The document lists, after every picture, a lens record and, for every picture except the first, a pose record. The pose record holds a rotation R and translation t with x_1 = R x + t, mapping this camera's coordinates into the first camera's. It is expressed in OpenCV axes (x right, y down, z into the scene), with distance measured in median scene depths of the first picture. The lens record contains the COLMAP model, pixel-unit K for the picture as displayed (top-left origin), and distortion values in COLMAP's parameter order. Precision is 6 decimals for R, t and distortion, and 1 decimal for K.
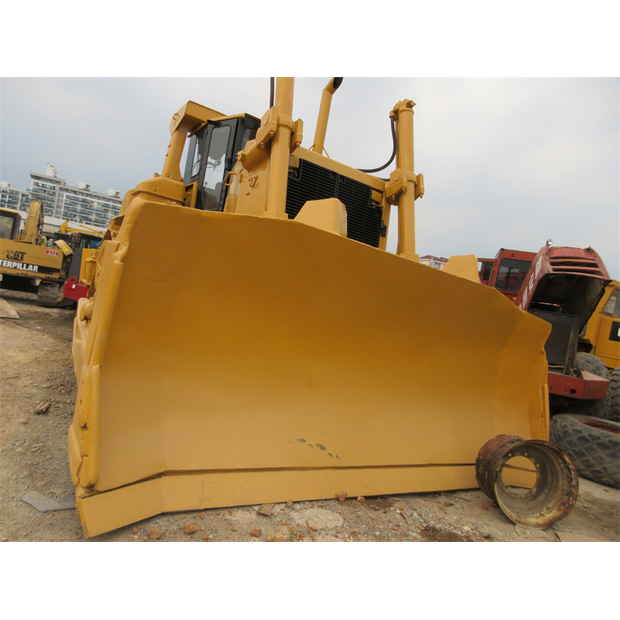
lens RADIAL K [[453.8, 0, 310.0], [0, 453.8, 310.0], [0, 0, 1]] dist [0.029006, 0.000158]
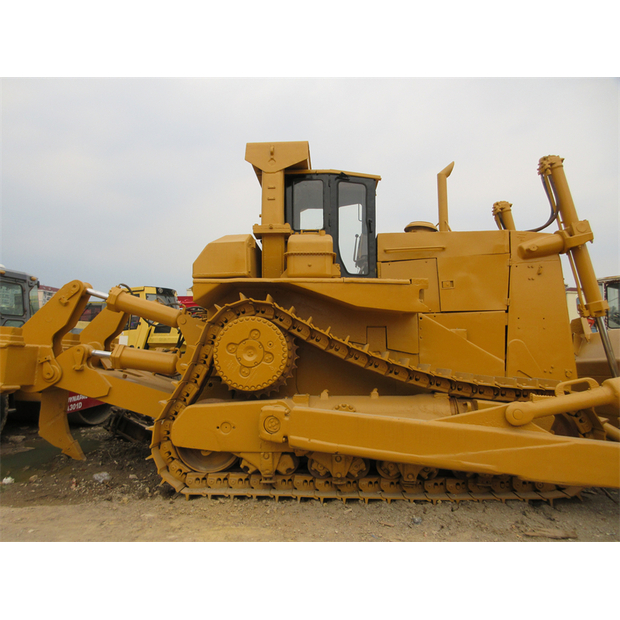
lens RADIAL K [[453.8, 0, 310.0], [0, 453.8, 310.0], [0, 0, 1]] dist [0.029006, 0.000158]
pose [[0.520592, -0.096559, 0.848328, -1.266473], [0.091755, 0.994157, 0.056851, -0.257868], [-0.848861, 0.048242, 0.526410, 0.748282]]
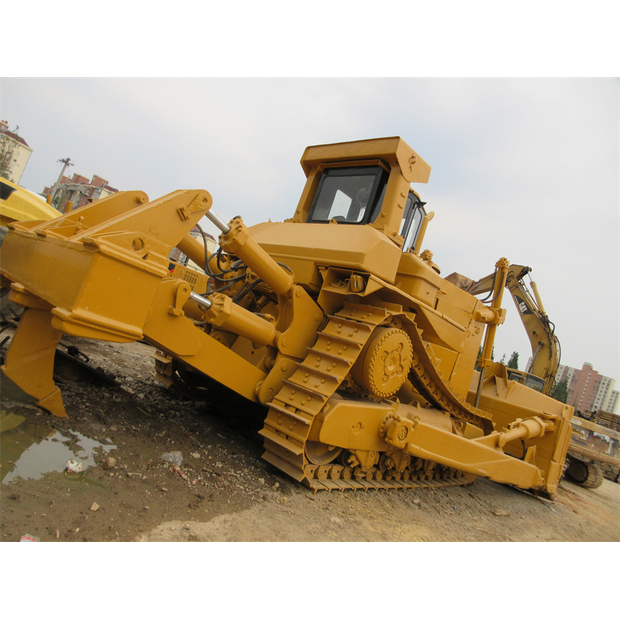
lens RADIAL K [[453.8, 0, 310.0], [0, 453.8, 310.0], [0, 0, 1]] dist [0.029006, 0.000158]
pose [[-0.204428, -0.212264, 0.955590, -1.424138], [-0.365027, 0.922324, 0.126785, -0.293271], [-0.908276, -0.322898, -0.266031, 1.751582]]
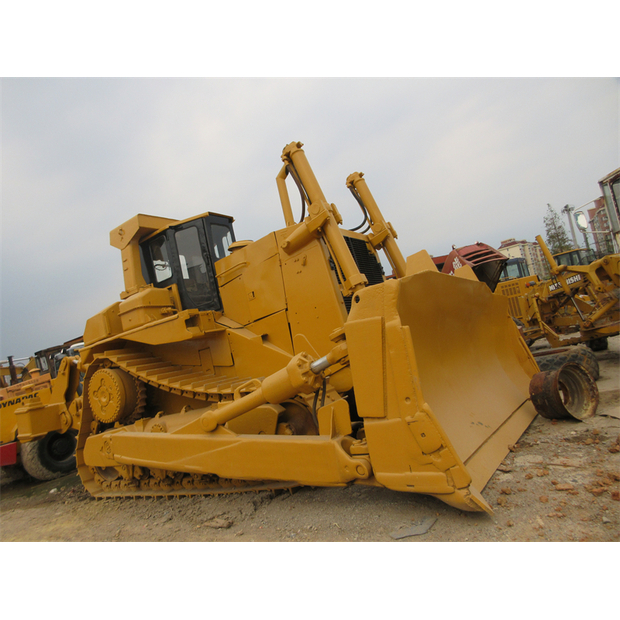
lens RADIAL K [[467.5, 0, 310.0], [0, 467.5, 310.0], [0, 0, 1]] dist [0.033692, 0.001198]
pose [[0.845449, -0.323951, 0.424584, -0.582410], [0.372825, 0.927245, -0.034911, -0.098291], [-0.382384, 0.187811, 0.904715, -0.079650]]
